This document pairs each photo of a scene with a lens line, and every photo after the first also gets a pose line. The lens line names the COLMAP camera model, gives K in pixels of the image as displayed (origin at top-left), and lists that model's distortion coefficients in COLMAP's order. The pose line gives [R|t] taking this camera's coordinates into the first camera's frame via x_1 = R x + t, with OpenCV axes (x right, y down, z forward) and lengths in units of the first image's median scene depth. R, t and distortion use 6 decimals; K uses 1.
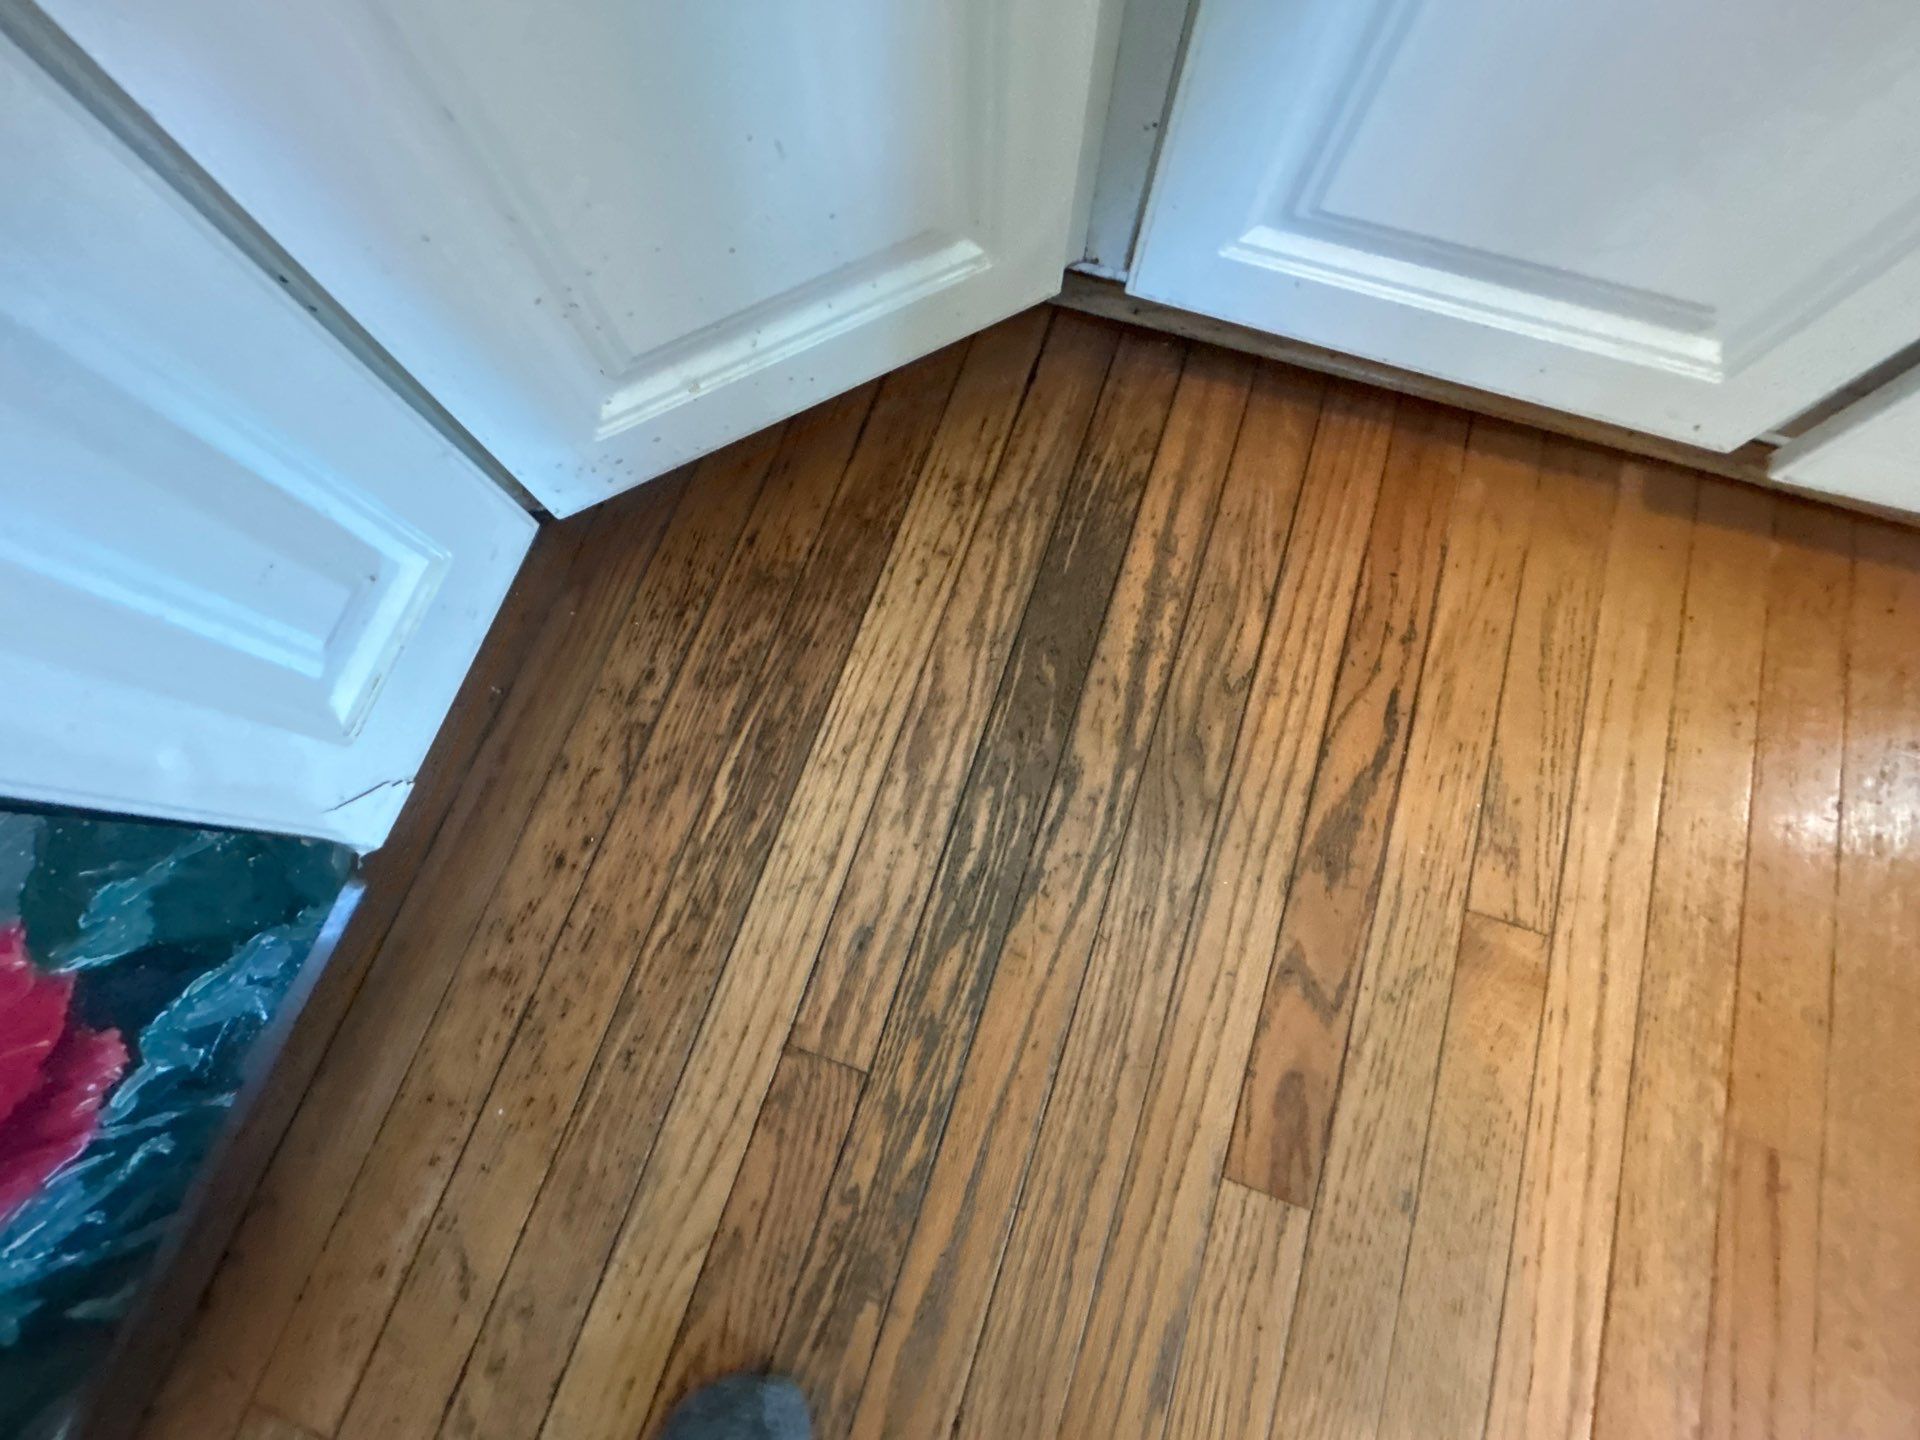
lens RADIAL K [[771.8, 0, 954.4], [0, 771.8, 718.8], [0, 0, 1]] dist [-0.000573, 0.000212]
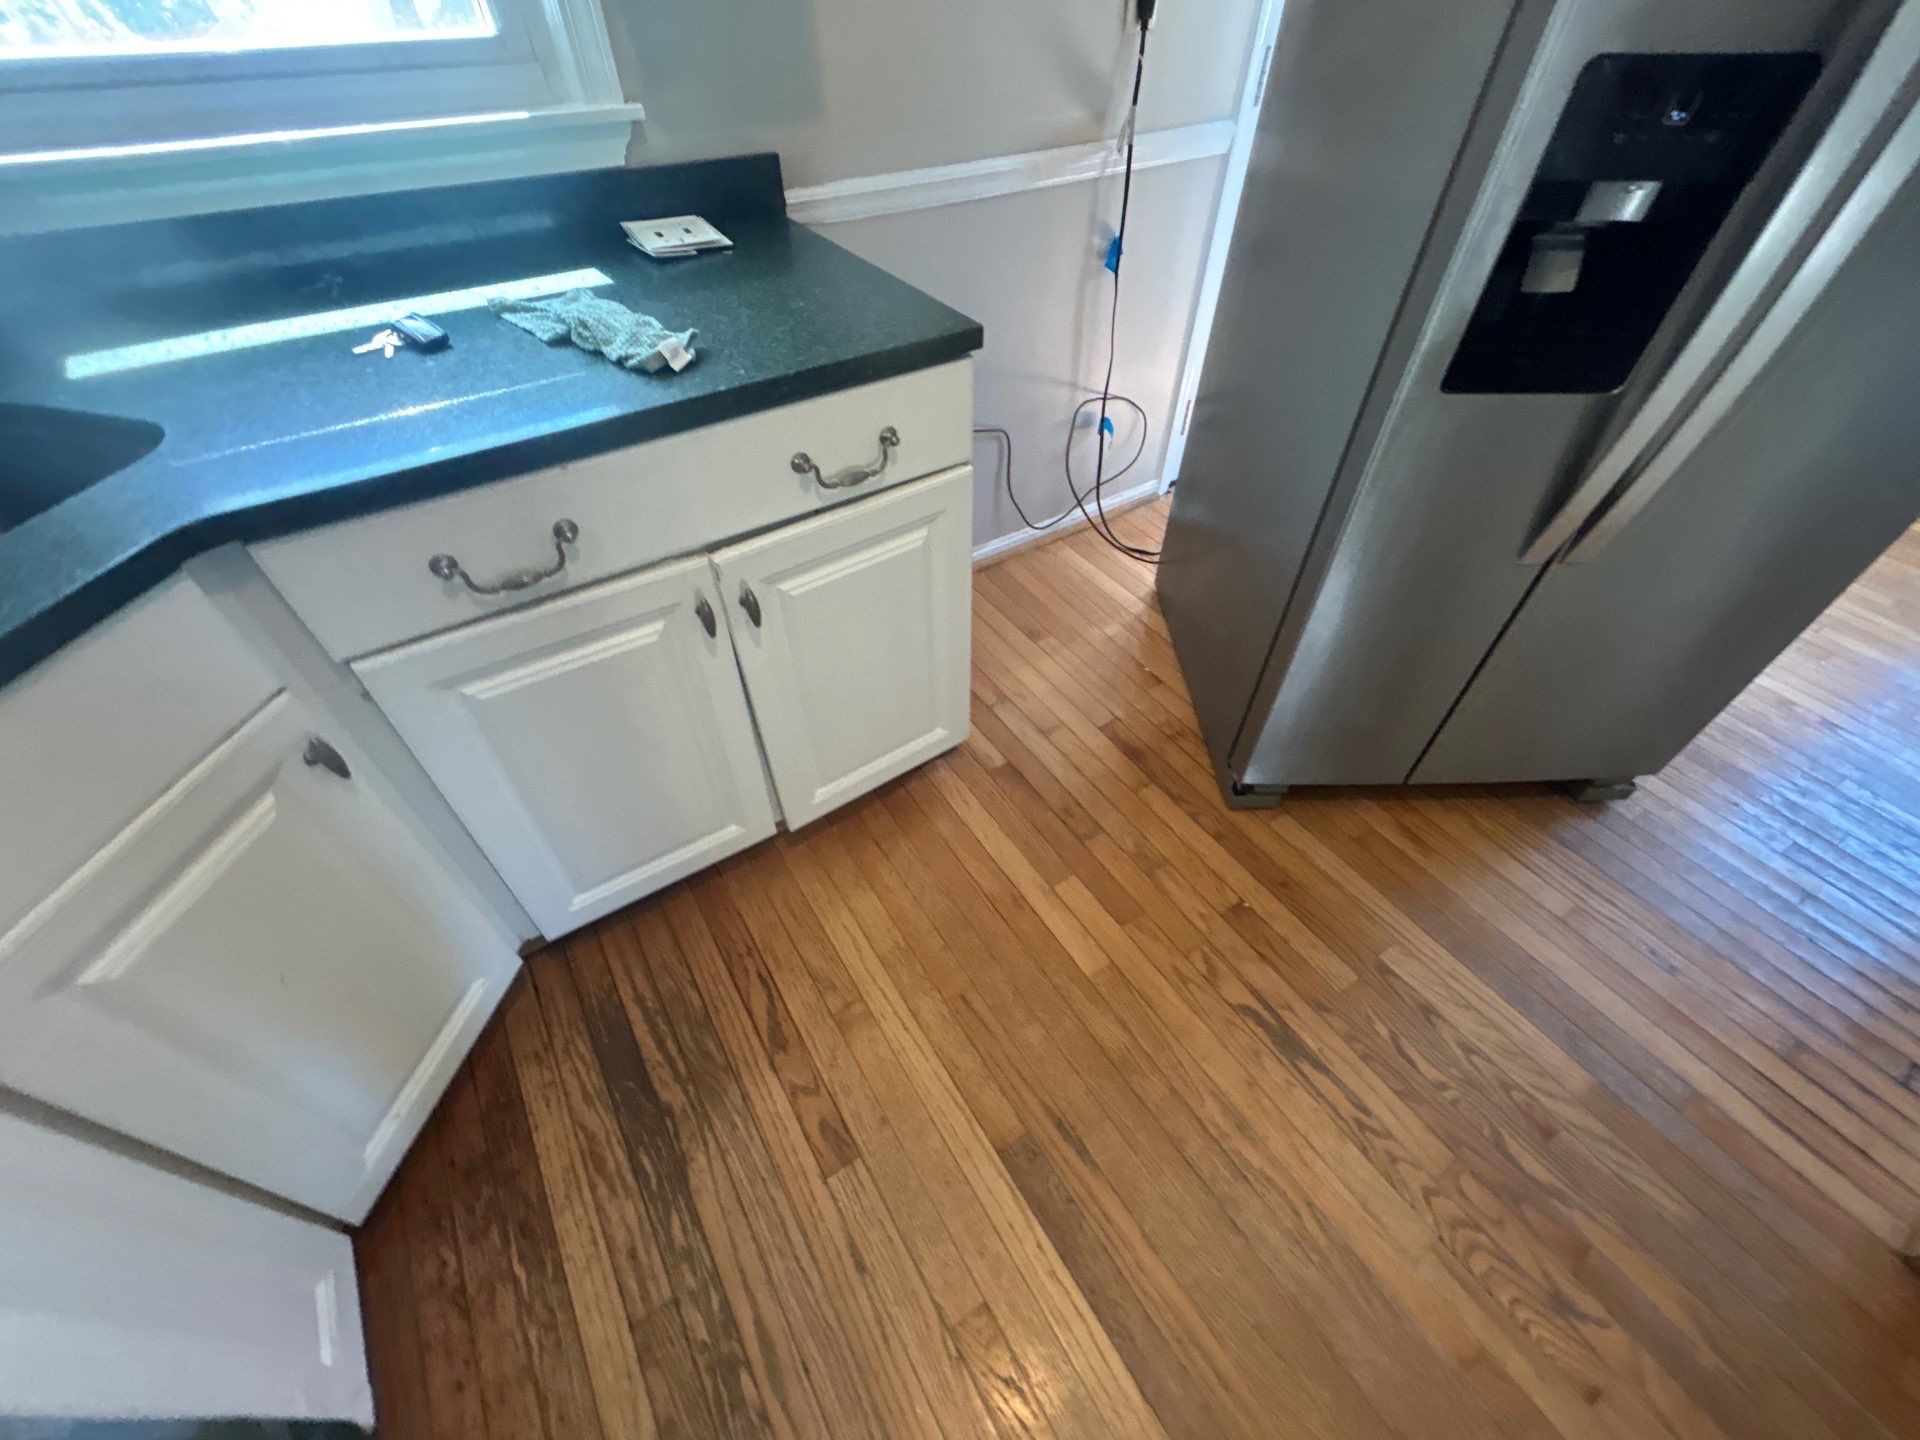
lens RADIAL K [[771.8, 0, 954.5], [0, 771.8, 719.3], [0, 0, 1]] dist [-0.000573, 0.000212]
pose [[0.620827, -0.545075, 0.563442, 0.029870], [0.751168, 0.619269, -0.228589, 0.498688], [-0.224324, 0.565154, 0.793902, -1.531850]]
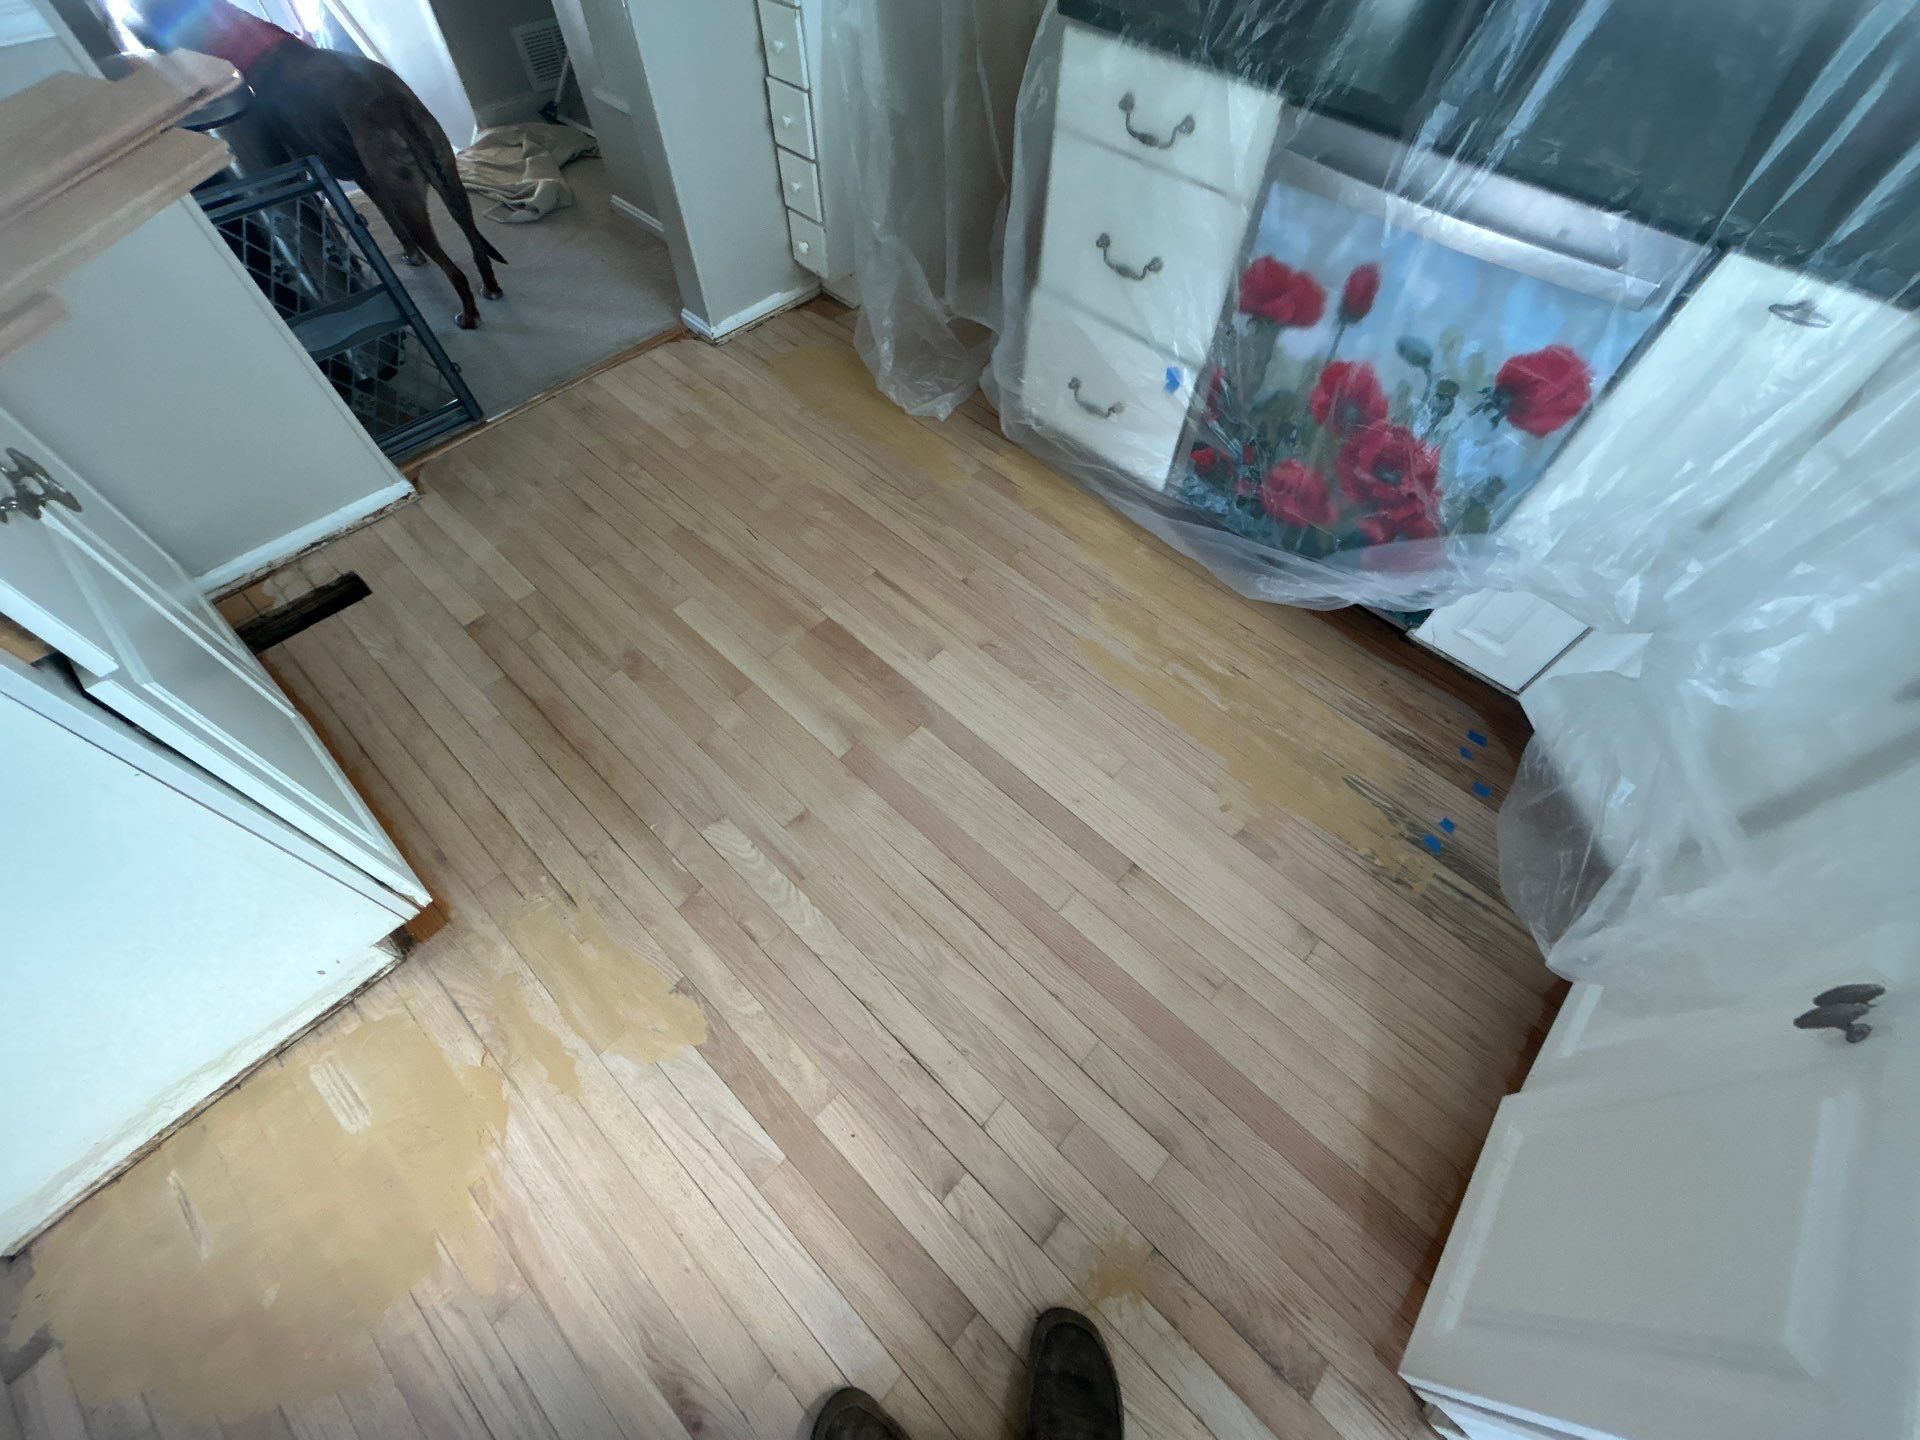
lens RADIAL K [[771.8, 0, 964.5], [0, 771.8, 719.5], [0, 0, 1]] dist [-0.000573, 0.000212]
pose [[-0.404575, 0.779748, -0.477820, 1.745405], [-0.887577, -0.208942, 0.410550, 0.379396], [0.220288, 0.590200, 0.776619, -1.664739]]
